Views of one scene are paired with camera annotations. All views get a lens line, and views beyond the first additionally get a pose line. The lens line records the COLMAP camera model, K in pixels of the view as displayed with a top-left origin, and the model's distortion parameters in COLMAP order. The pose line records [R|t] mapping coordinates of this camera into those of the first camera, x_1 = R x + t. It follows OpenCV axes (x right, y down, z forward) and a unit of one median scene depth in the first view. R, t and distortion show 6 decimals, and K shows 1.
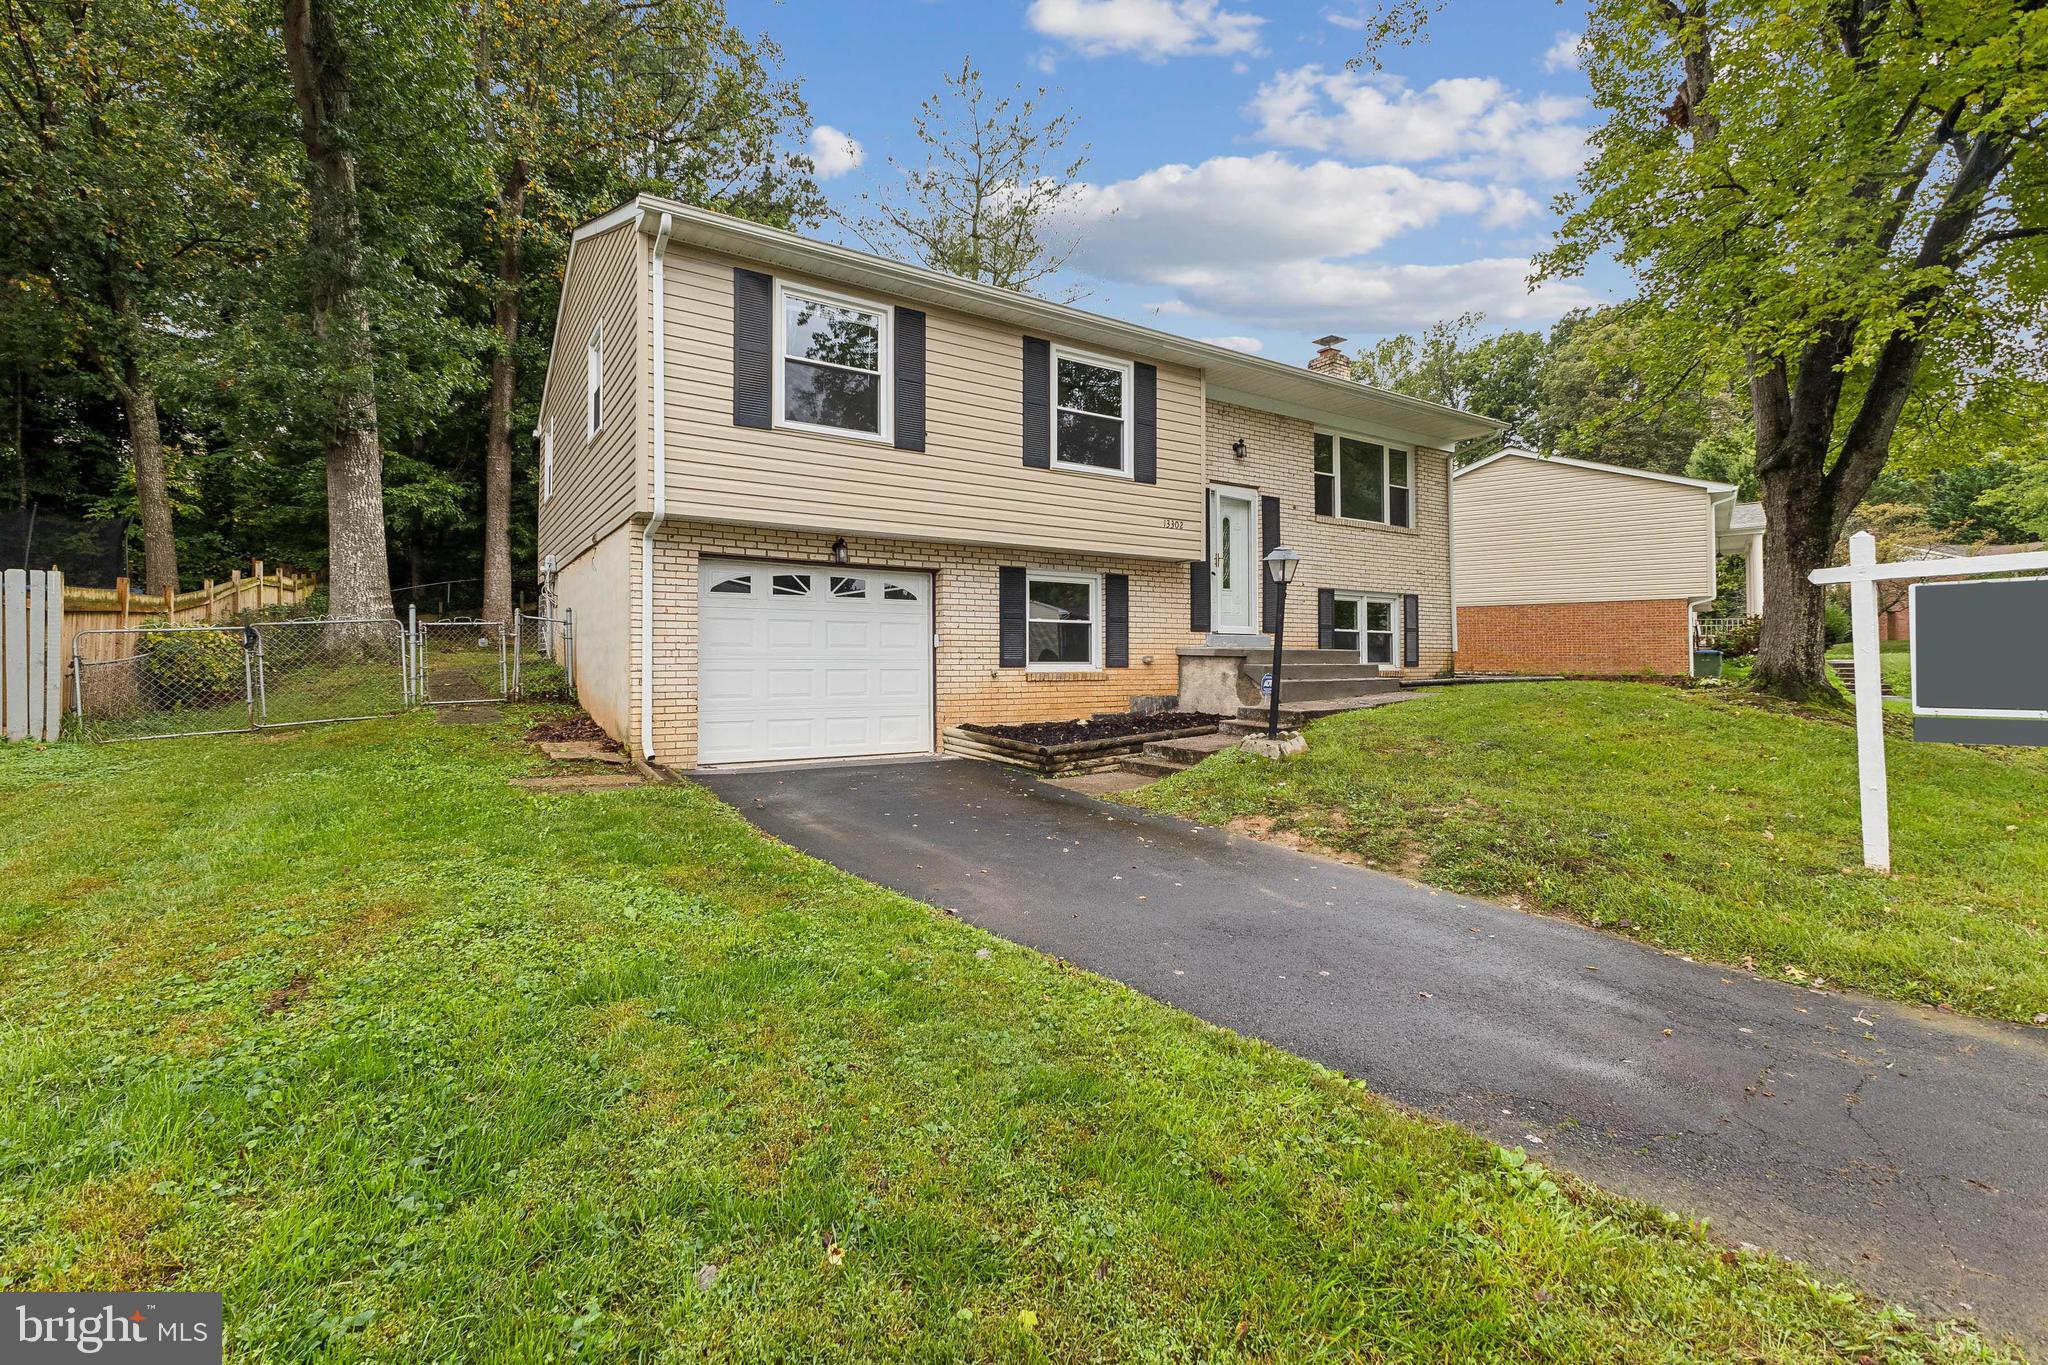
lens RADIAL K [[910.0, 0, 1030.7], [0, 910.0, 665.4], [0, 0, 1]] dist [0.007602, -0.000770]
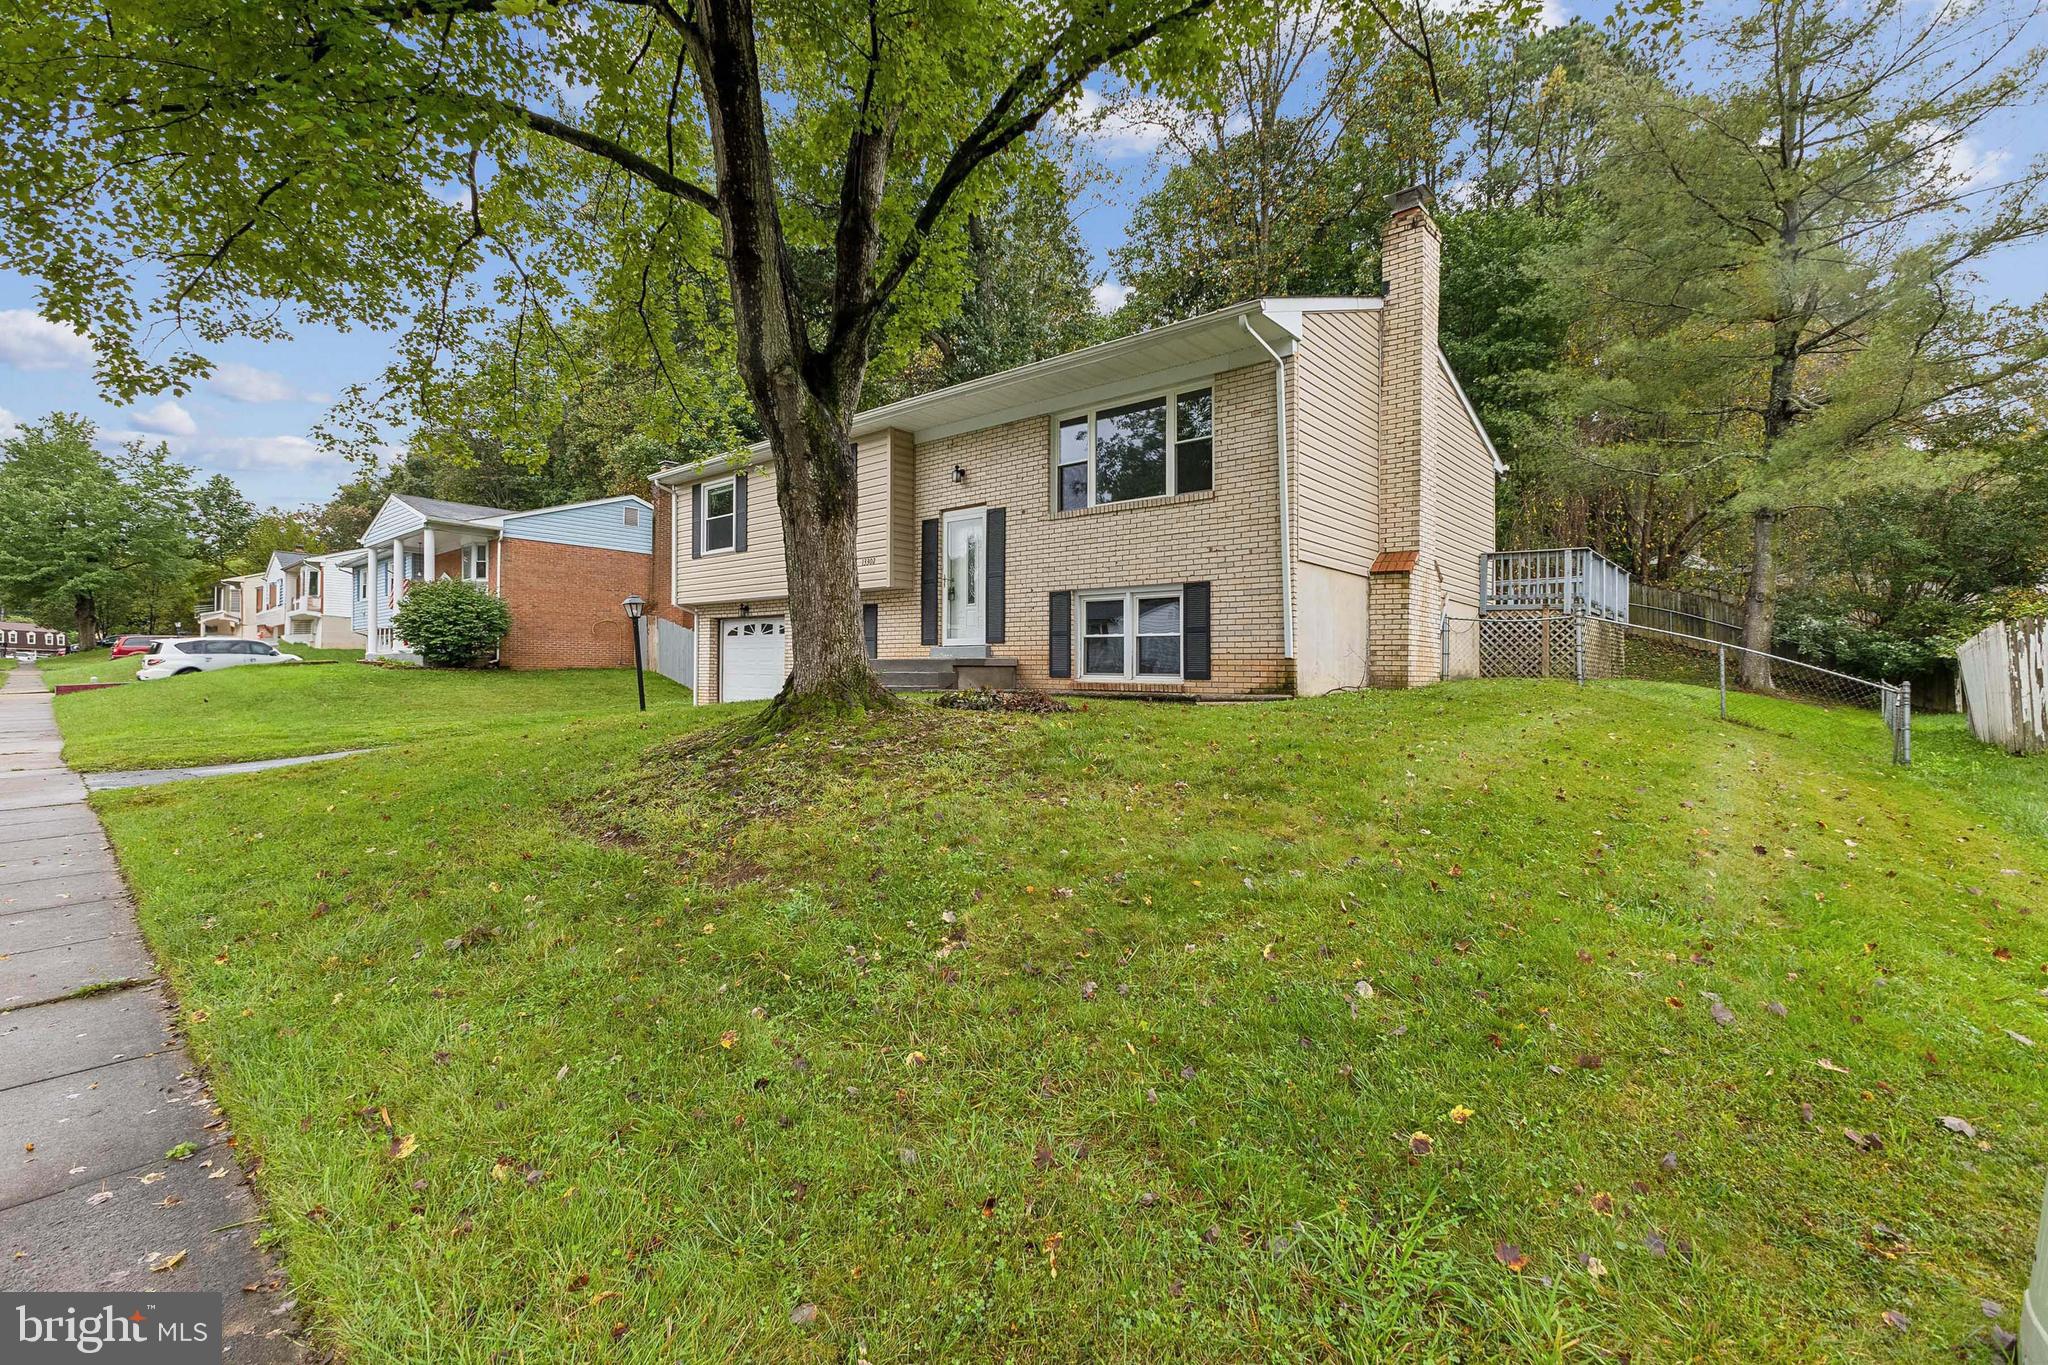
lens RADIAL K [[910.0, 0, 1019.8], [0, 910.0, 672.0], [0, 0, 1]] dist [0.007602, -0.000770]
pose [[0.257459, 0.001655, -0.966288, 1.533722], [-0.008242, 0.999966, -0.000483, -0.003569], [0.966254, 0.008088, 0.257464, 0.940361]]
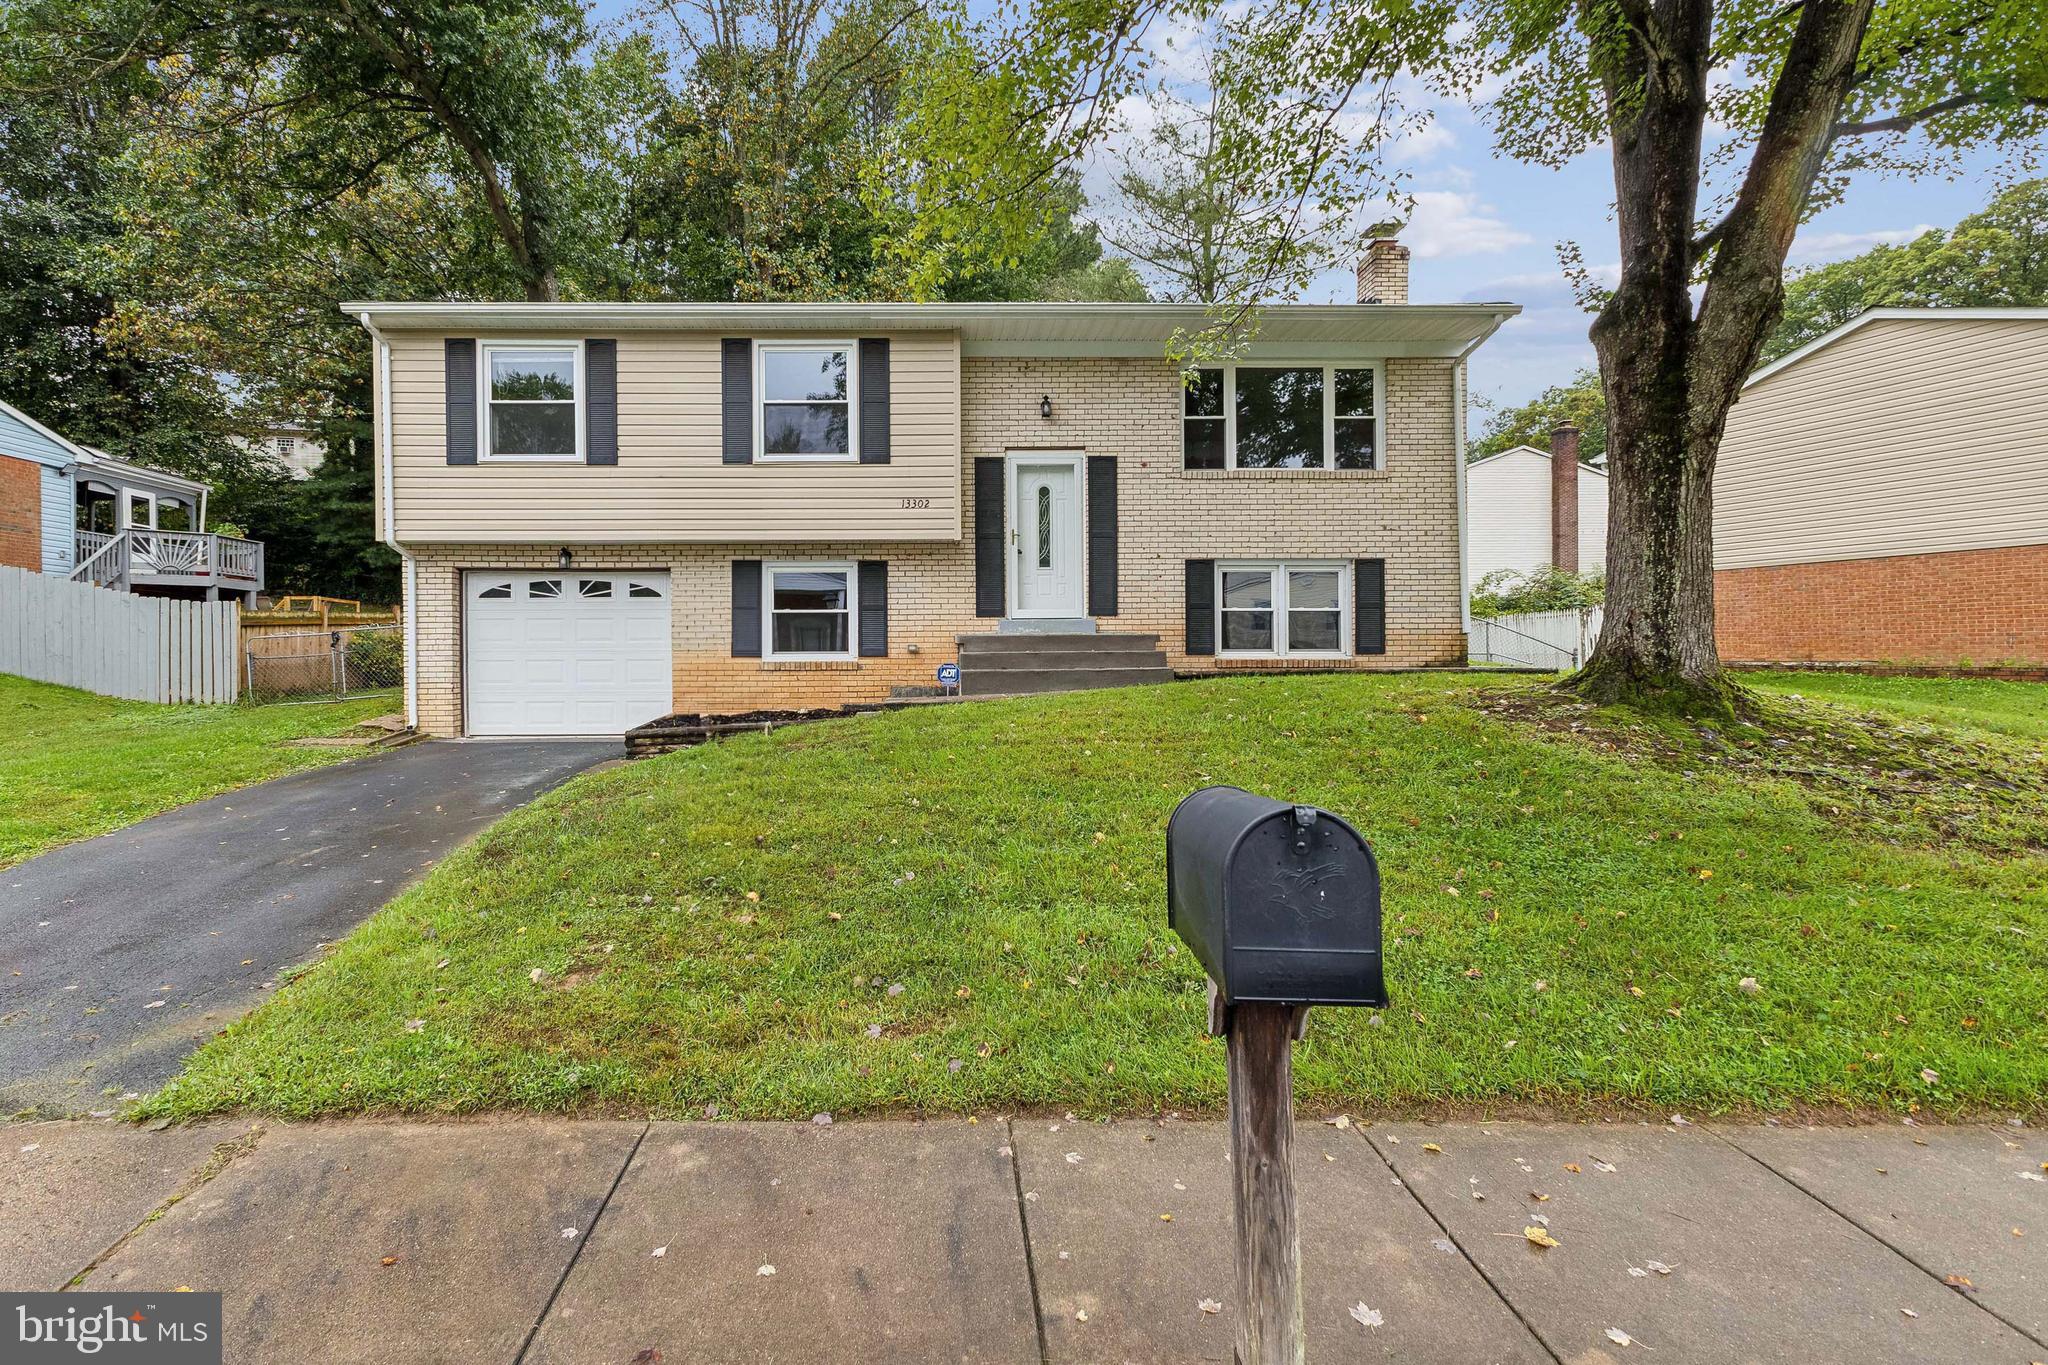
lens RADIAL K [[944.4, 0, 1016.1], [0, 944.4, 682.5], [0, 0, 1]] dist [0.001854, 0.000024]
pose [[0.848100, 0.008648, -0.529765, 0.819940], [0.006341, 0.999629, 0.026471, 0.004620], [0.529798, -0.025809, 0.847731, 0.241941]]
